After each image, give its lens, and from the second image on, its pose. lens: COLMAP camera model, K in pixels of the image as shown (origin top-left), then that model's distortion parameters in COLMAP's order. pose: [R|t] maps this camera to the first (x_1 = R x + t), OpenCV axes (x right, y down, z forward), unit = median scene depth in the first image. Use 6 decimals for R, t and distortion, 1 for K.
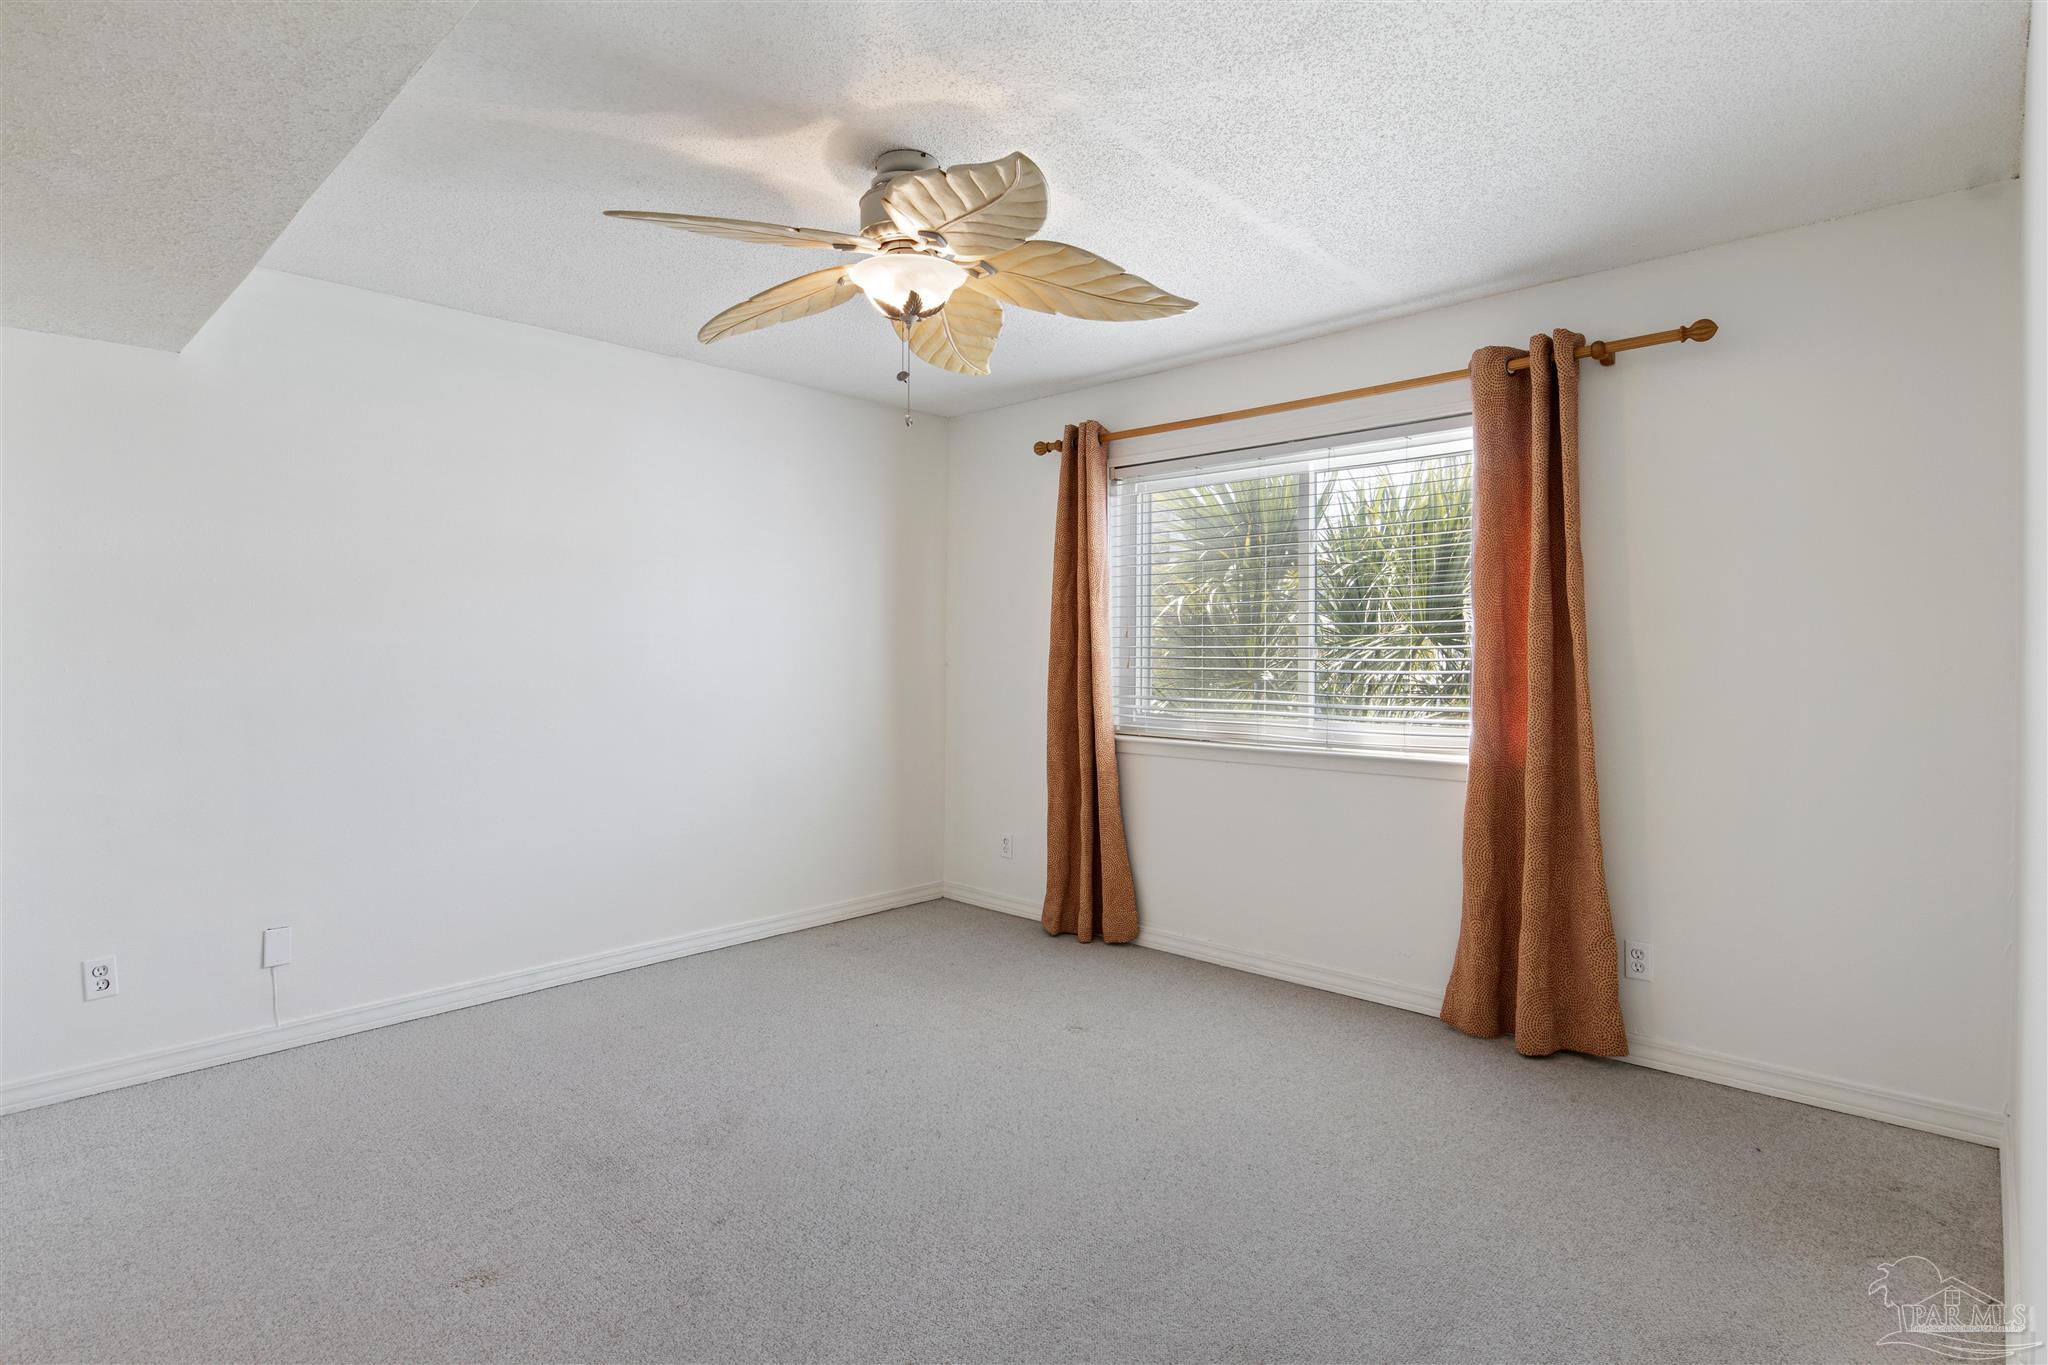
lens RADIAL K [[1031.4, 0, 1029.3], [0, 1031.4, 649.0], [0, 0, 1]] dist [-0.006640, -0.000247]
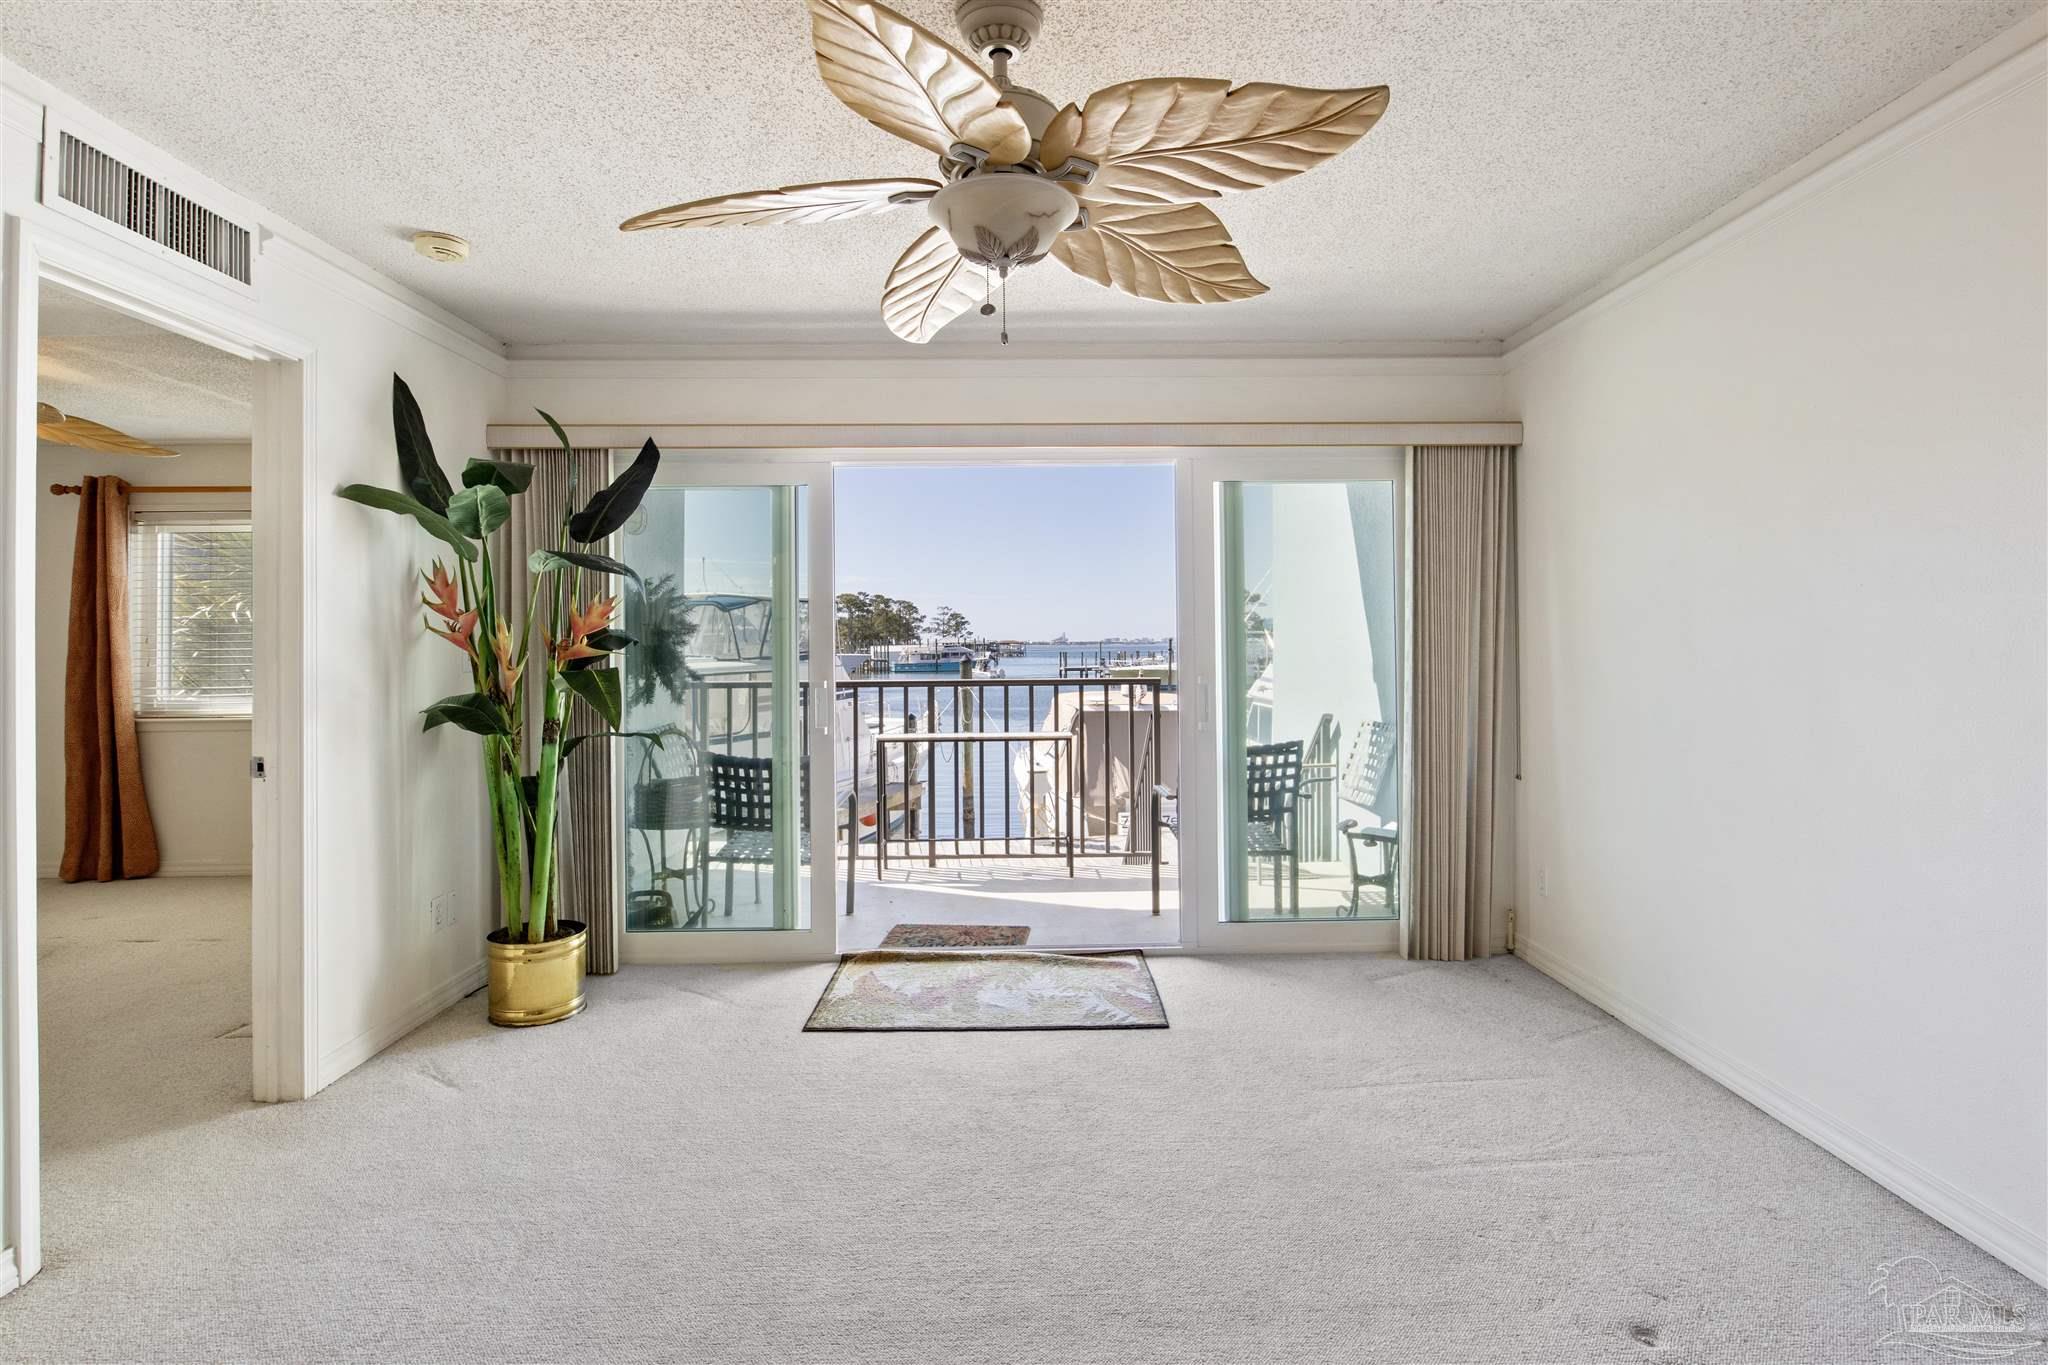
lens RADIAL K [[1047.2, 0, 1023.0], [0, 1047.2, 629.0], [0, 0, 1]] dist [-0.004188, -0.000955]
pose [[0.725901, -0.000142, 0.687799, -0.008994], [0.005876, 0.999965, -0.005995, -0.014556], [-0.687774, 0.008393, 0.725876, -0.722193]]
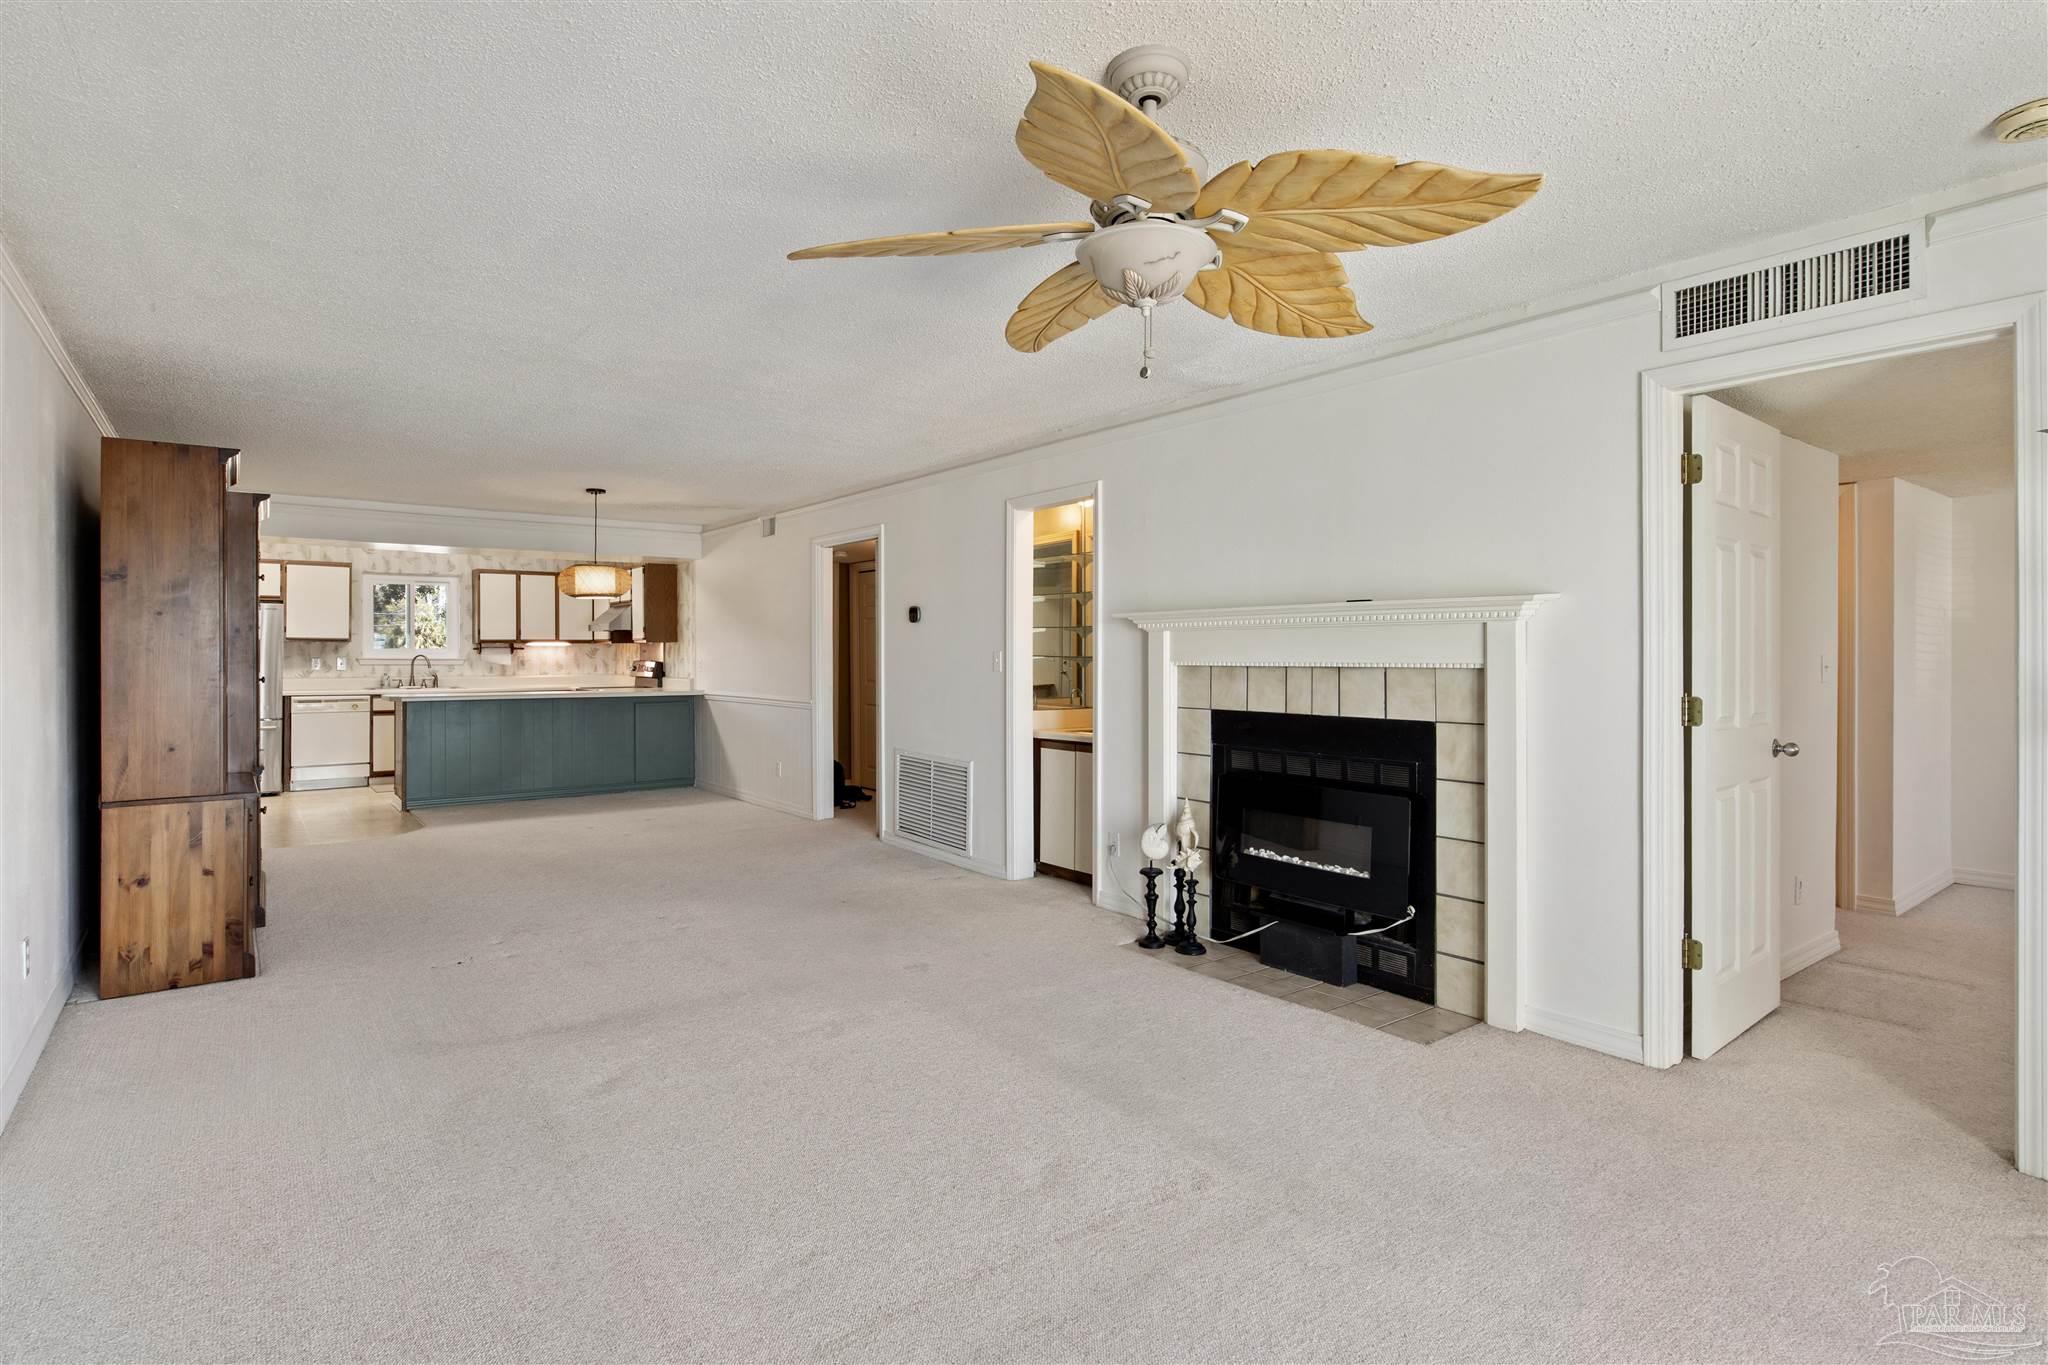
lens RADIAL K [[1031.4, 0, 1029.3], [0, 1031.4, 649.0], [0, 0, 1]] dist [-0.006640, -0.000247]
pose [[-0.159453, -0.004911, -0.987193, 0.742604], [0.009405, 0.999935, -0.006494, -0.013118], [0.987161, -0.010320, -0.159396, -0.384431]]
